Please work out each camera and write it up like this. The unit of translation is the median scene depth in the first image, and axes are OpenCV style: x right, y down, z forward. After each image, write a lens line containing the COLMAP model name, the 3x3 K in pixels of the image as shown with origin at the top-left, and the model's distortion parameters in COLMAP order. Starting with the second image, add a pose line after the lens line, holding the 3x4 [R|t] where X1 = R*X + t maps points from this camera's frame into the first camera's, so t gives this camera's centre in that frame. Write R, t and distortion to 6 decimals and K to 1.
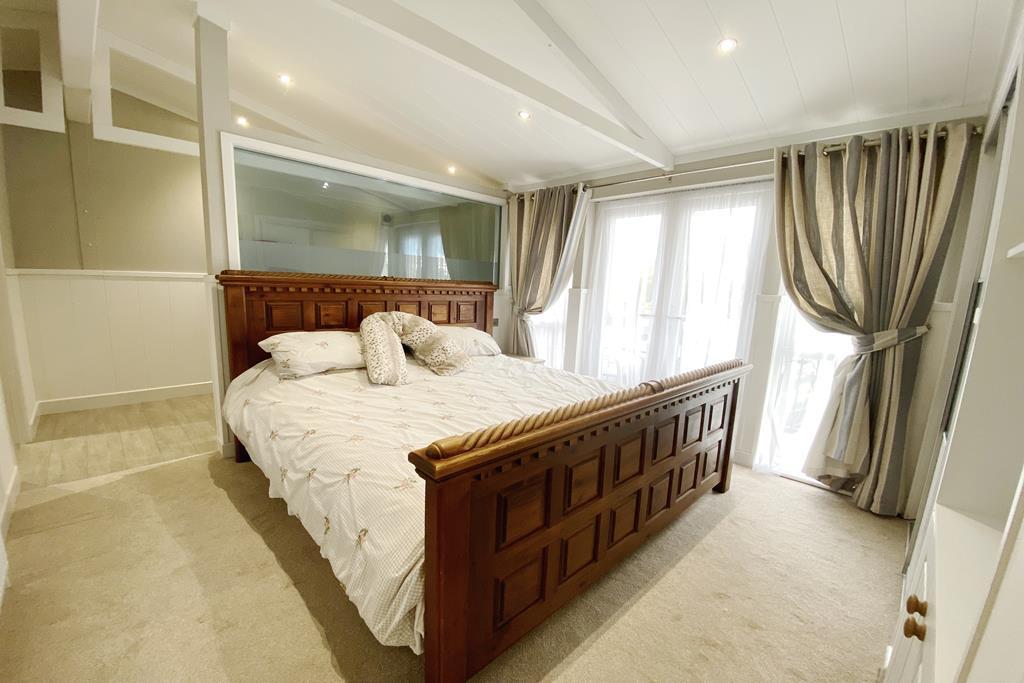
lens RADIAL K [[413.4, 0, 510.1], [0, 413.4, 347.3], [0, 0, 1]] dist [0.034362, -0.031225]
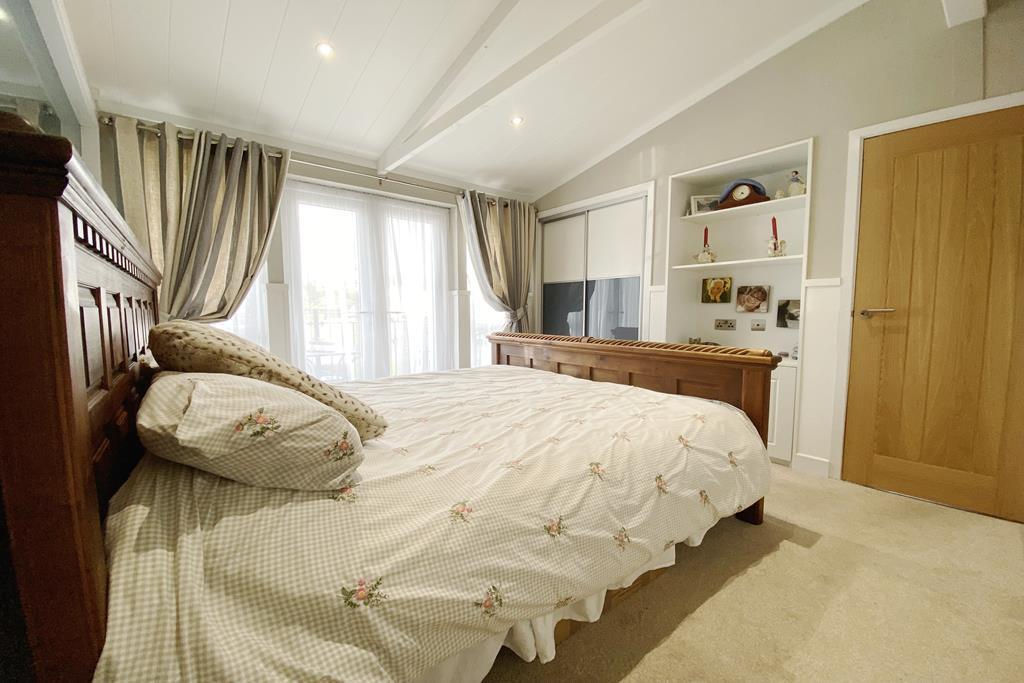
lens RADIAL K [[413.4, 0, 510.1], [0, 413.4, 347.3], [0, 0, 1]] dist [0.034362, -0.031225]
pose [[0.094365, -0.122044, 0.988029, -0.906057], [0.163155, 0.980934, 0.105585, -0.066079], [-0.982077, 0.151238, 0.112478, 0.819313]]
